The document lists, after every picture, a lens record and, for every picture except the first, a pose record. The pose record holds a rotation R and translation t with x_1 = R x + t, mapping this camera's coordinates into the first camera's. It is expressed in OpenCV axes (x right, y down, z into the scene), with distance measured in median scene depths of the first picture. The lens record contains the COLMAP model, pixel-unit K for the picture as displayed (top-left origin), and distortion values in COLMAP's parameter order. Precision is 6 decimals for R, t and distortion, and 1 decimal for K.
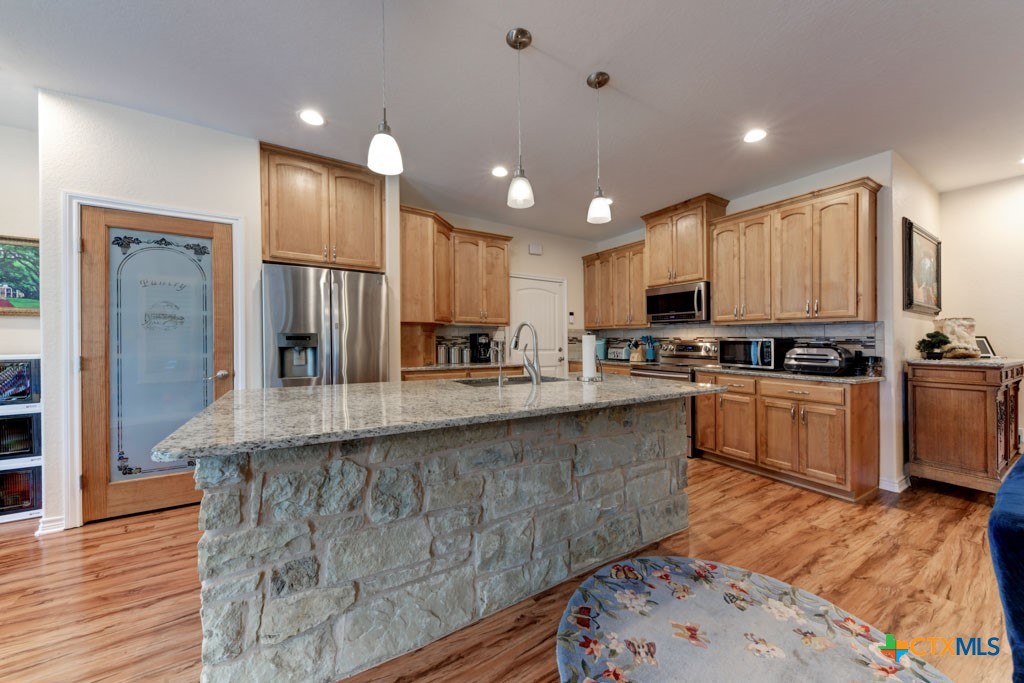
lens RADIAL K [[355.5, 0, 515.2], [0, 355.5, 341.4], [0, 0, 1]] dist [0.003296, -0.000492]
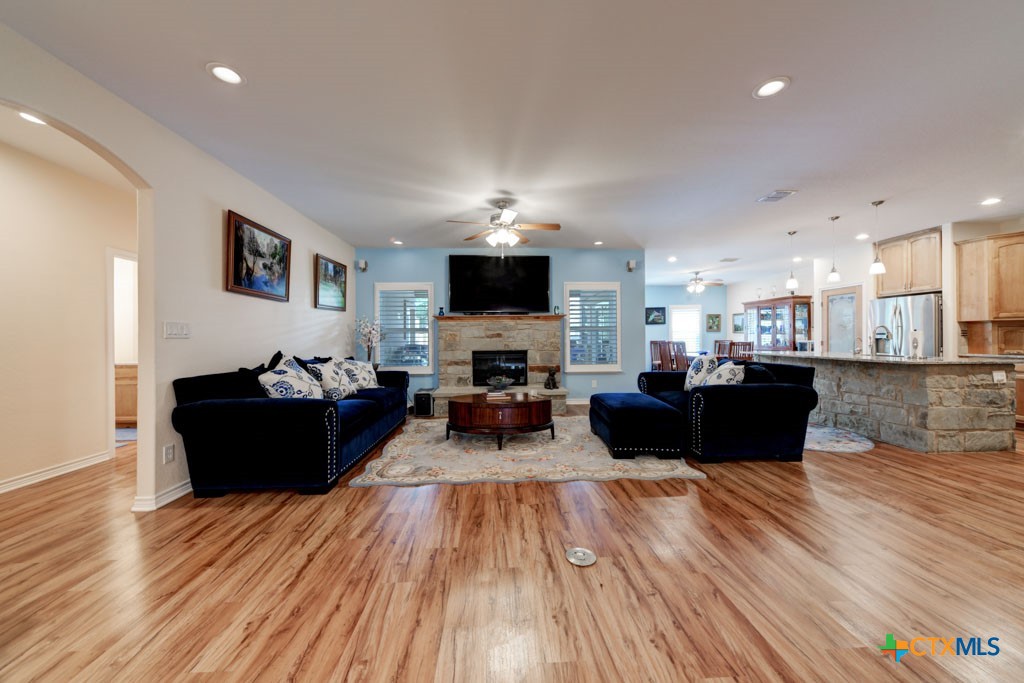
lens RADIAL K [[355.5, 0, 508.5], [0, 355.5, 338.5], [0, 0, 1]] dist [0.003296, -0.000492]
pose [[-0.491986, 0.004976, -0.870589, 2.496201], [0.003670, 0.999987, 0.003642, 0.001767], [0.870595, -0.001403, -0.491998, 0.155849]]
